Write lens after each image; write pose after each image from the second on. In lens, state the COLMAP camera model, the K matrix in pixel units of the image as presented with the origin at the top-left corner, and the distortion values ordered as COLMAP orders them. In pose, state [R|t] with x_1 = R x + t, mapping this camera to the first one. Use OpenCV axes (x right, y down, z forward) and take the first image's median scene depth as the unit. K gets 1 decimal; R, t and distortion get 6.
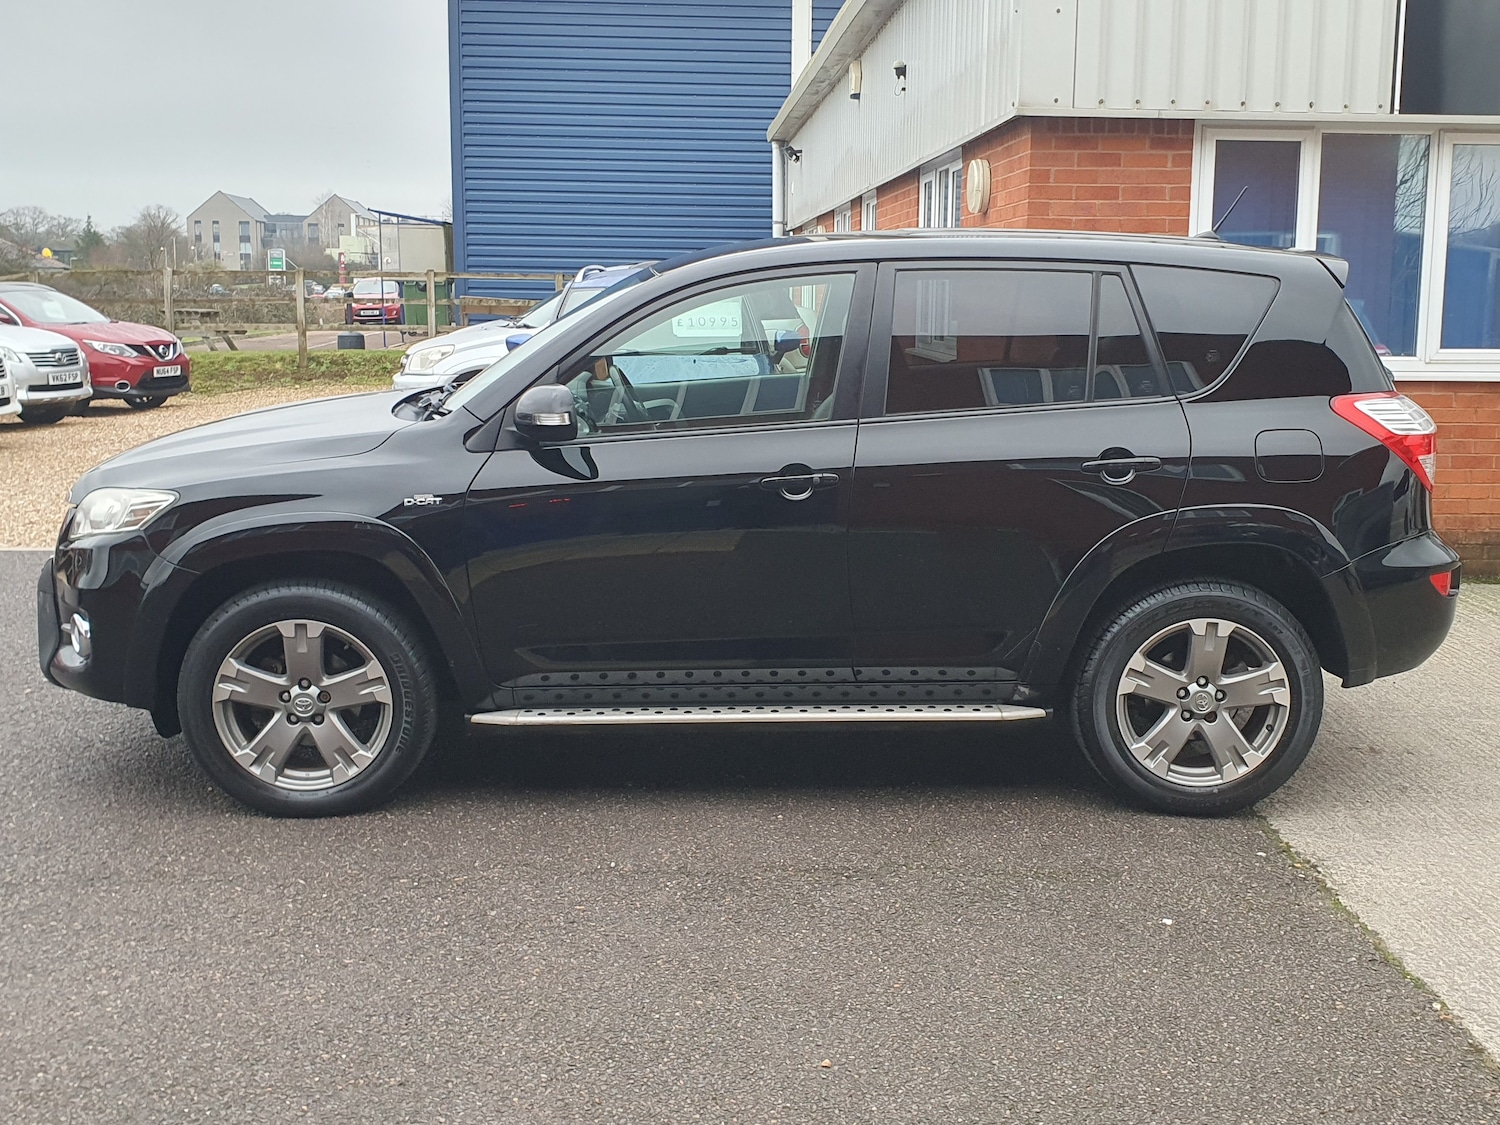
lens RADIAL K [[1700.5, 0, 754.4], [0, 1700.5, 578.1], [0, 0, 1]] dist [0.178437, -0.509466]
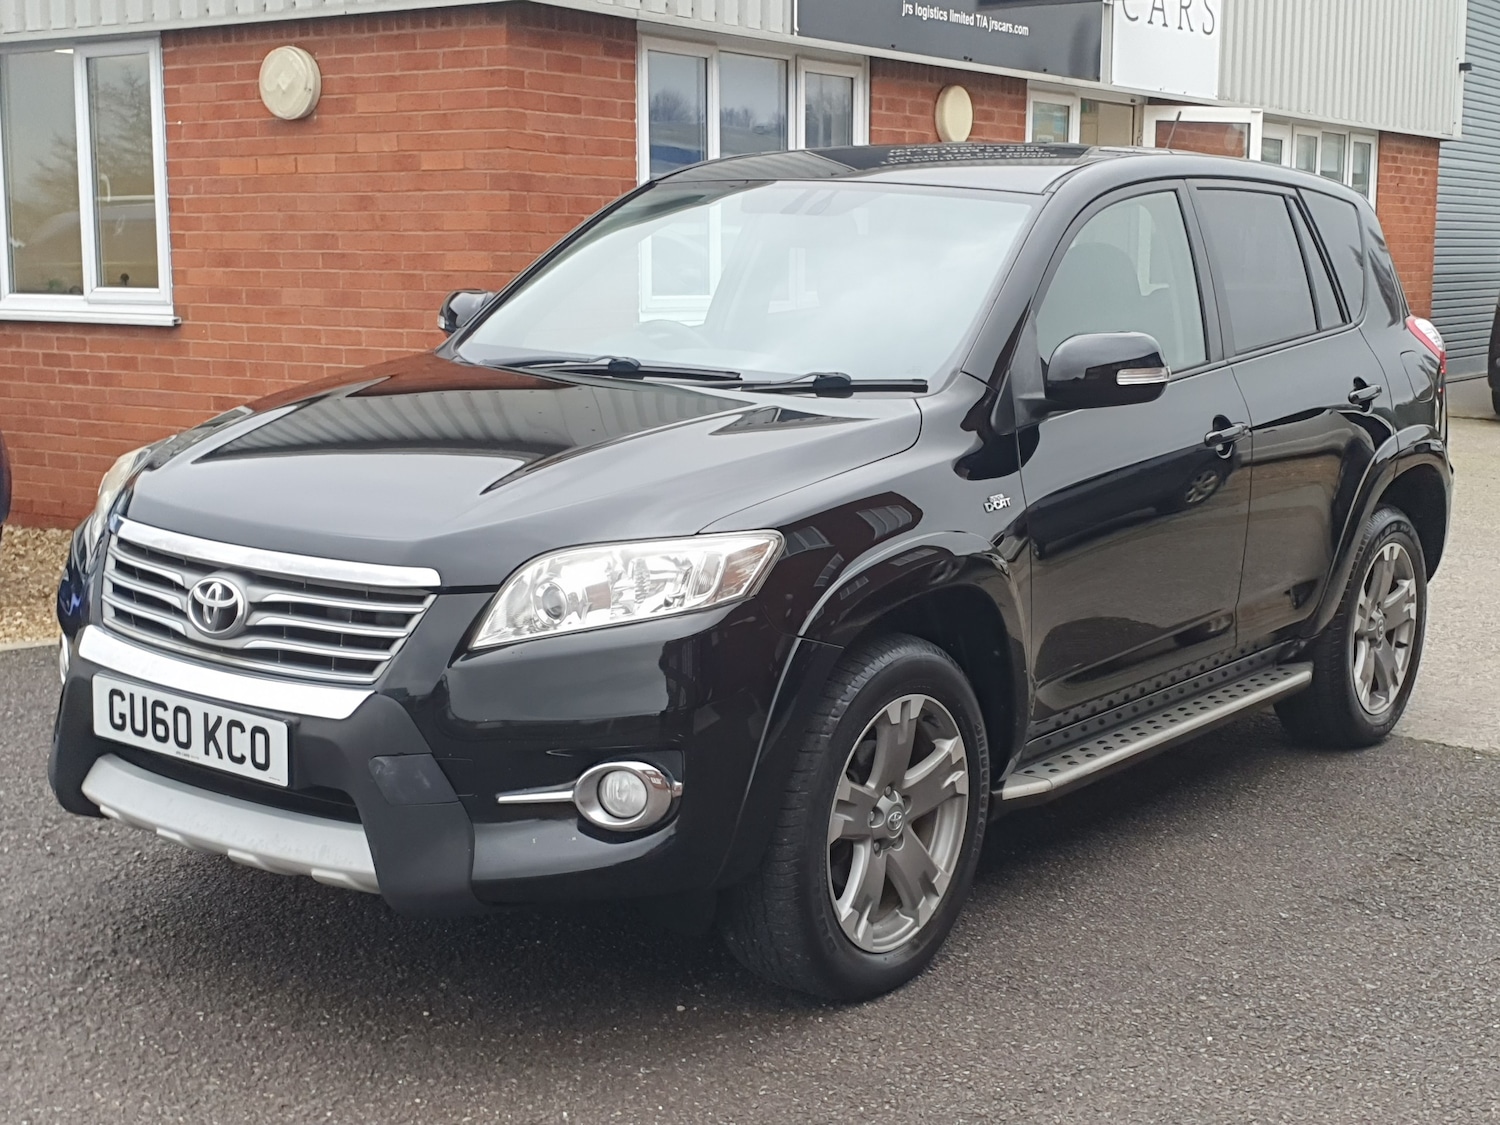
lens RADIAL K [[2140.4, 0, 800.6], [0, 2140.4, 589.8], [0, 0, 1]] dist [0.279196, -1.075803]
pose [[0.590455, -0.131205, 0.796334, -0.939580], [0.136926, 0.988678, 0.061370, -0.073336], [-0.795371, 0.072803, 0.601735, 0.507924]]
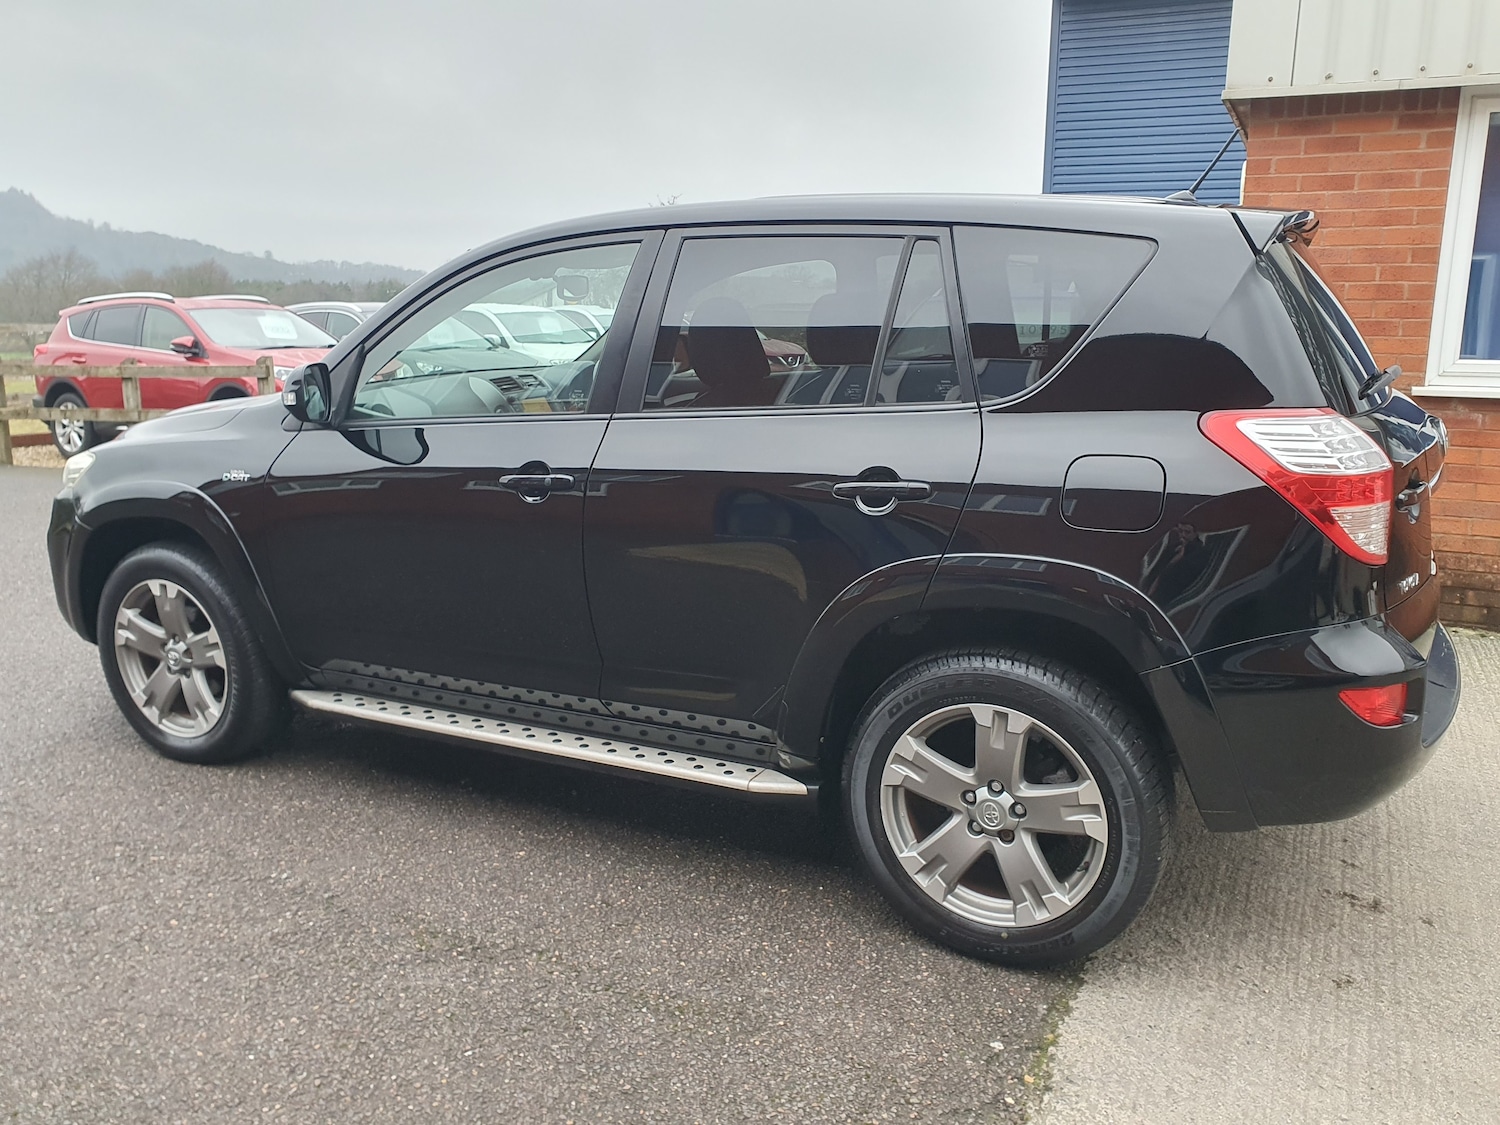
lens RADIAL K [[1212.8, 0, 750.0], [0, 1212.8, 562.5], [0, 0, 1]] dist [0.028560, -0.013377]
pose [[0.880878, 0.096959, -0.463306, 0.402832], [-0.084566, 0.995285, 0.047506, -0.052935], [0.465727, -0.002667, 0.884924, 0.485347]]
